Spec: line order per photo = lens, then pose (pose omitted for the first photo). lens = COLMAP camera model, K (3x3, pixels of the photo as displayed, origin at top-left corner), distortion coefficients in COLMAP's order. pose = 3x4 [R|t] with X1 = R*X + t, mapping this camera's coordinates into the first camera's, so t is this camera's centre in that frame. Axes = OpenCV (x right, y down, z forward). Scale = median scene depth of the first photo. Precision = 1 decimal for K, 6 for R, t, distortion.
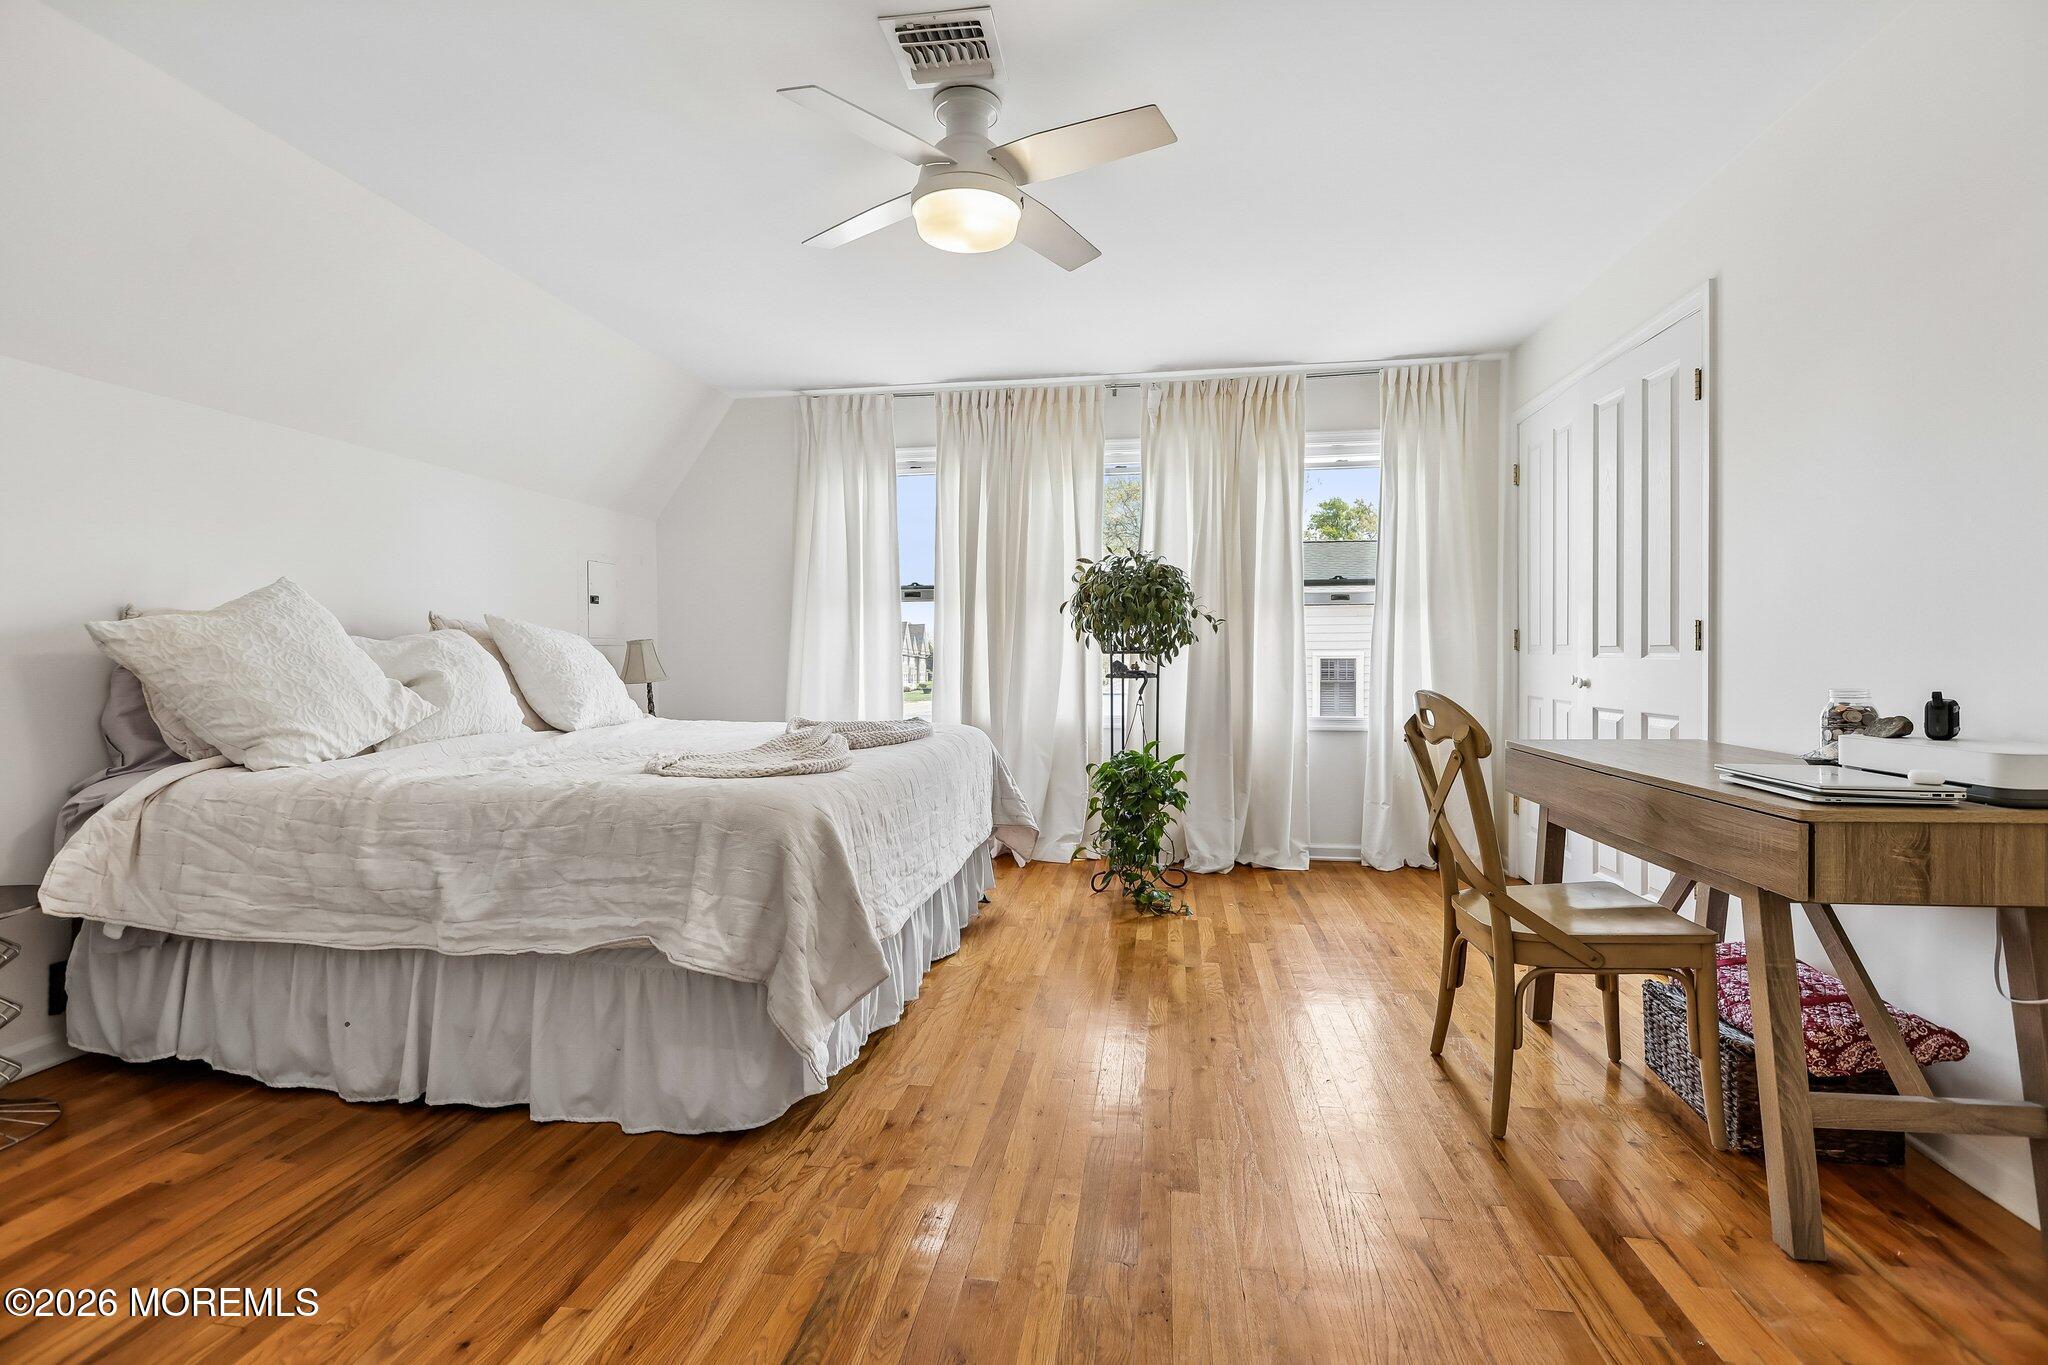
lens RADIAL K [[923.3, 0, 1024.1], [0, 923.3, 678.7], [0, 0, 1]] dist [-0.007212, 0.003356]
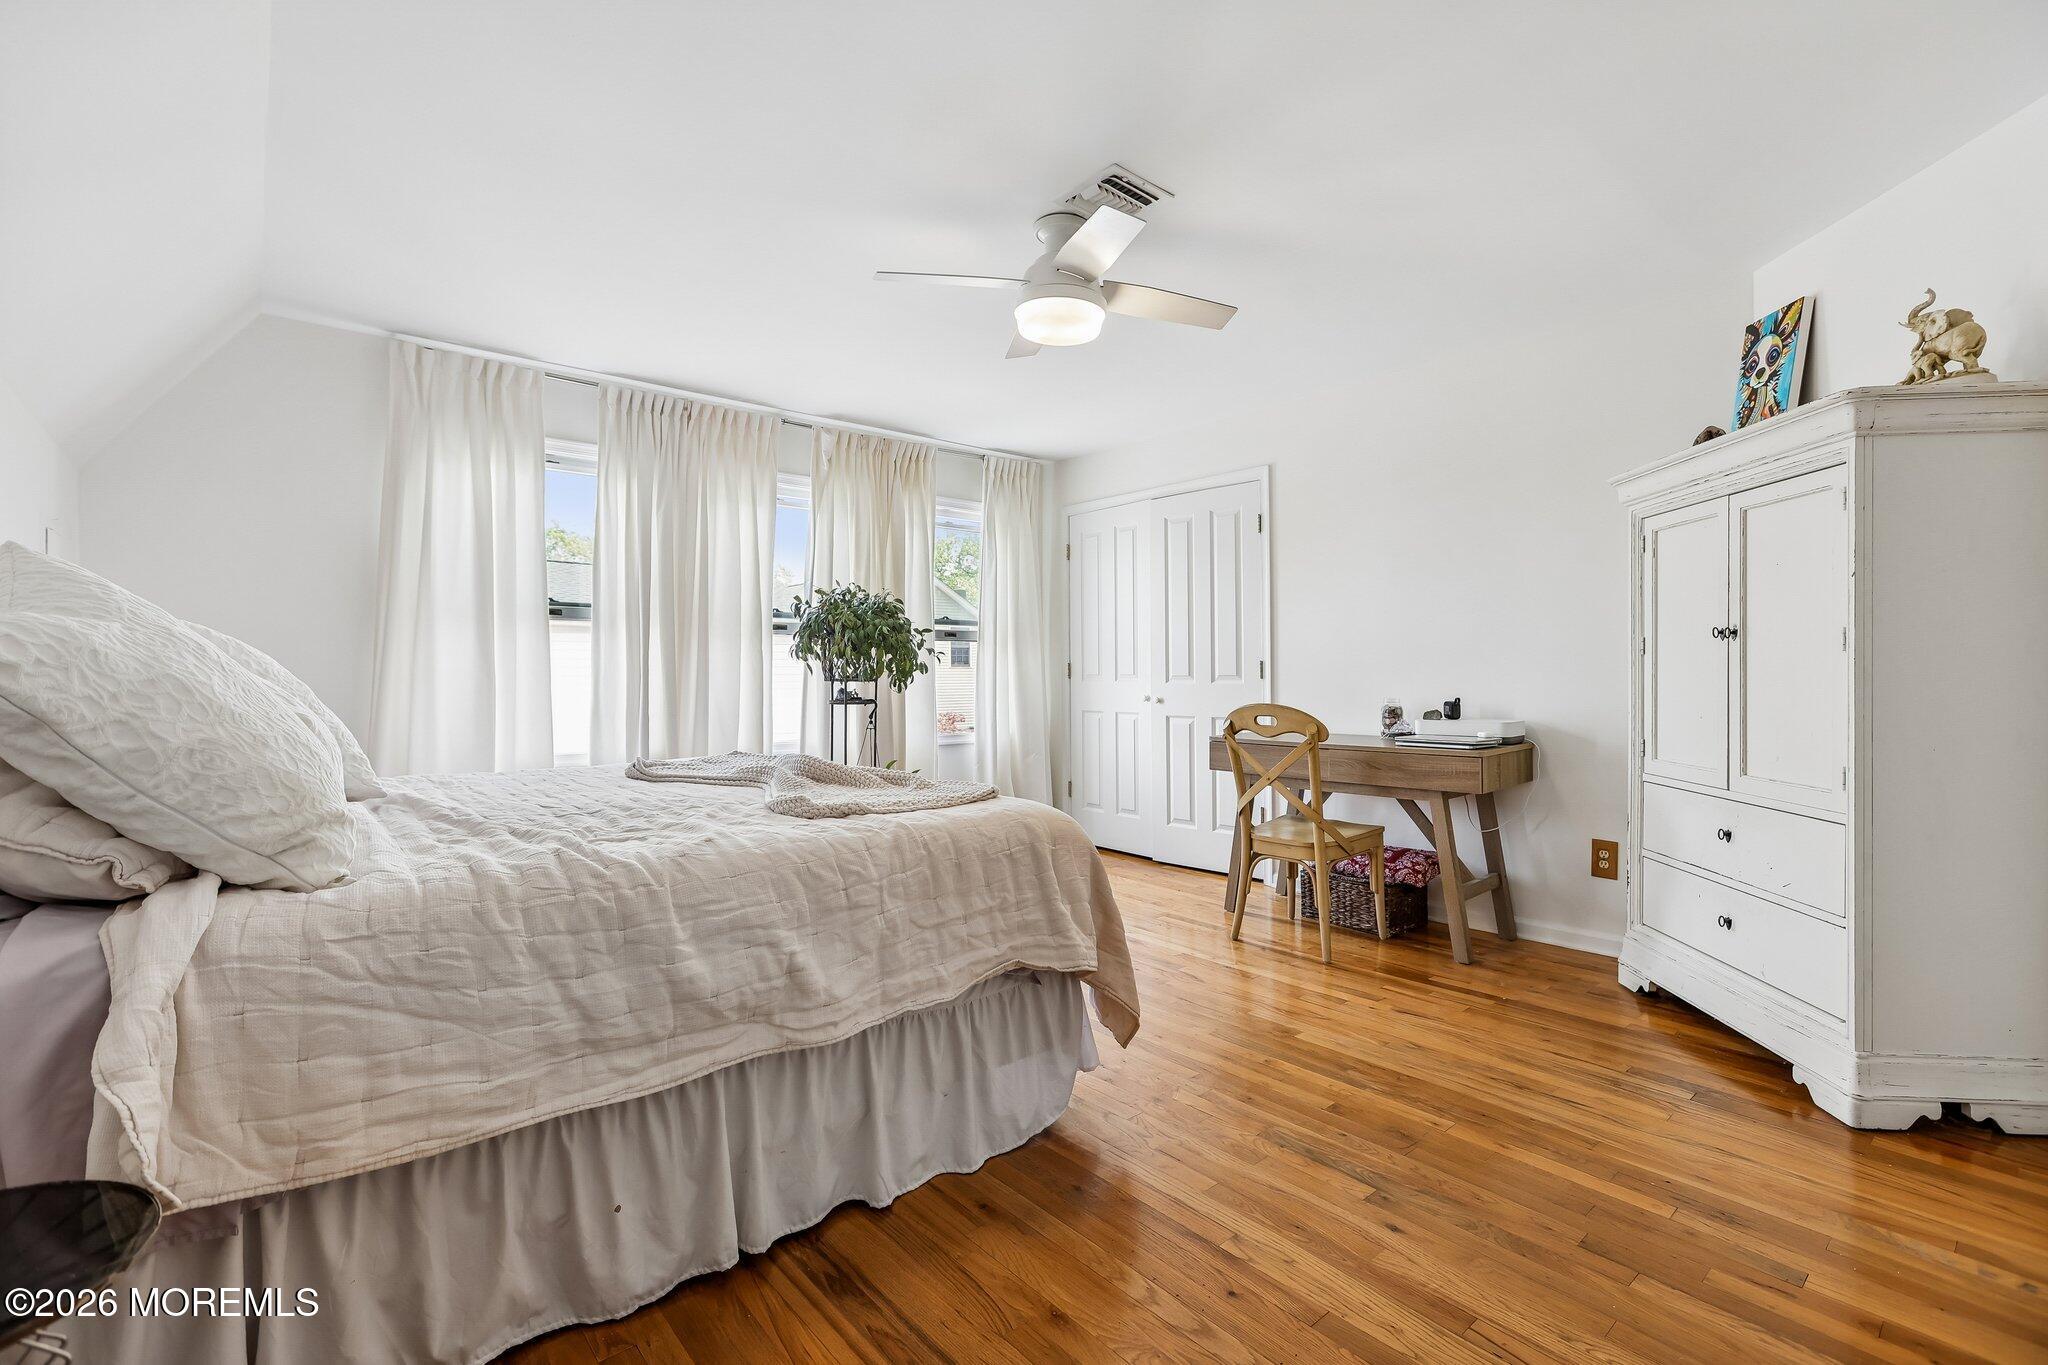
lens RADIAL K [[923.3, 0, 1024.4], [0, 923.3, 678.6], [0, 0, 1]] dist [-0.007212, 0.003356]
pose [[0.643171, -0.002185, 0.765720, -0.980476], [0.022357, 0.999623, -0.015927, -0.014464], [-0.765396, 0.027363, 0.642977, 0.264445]]
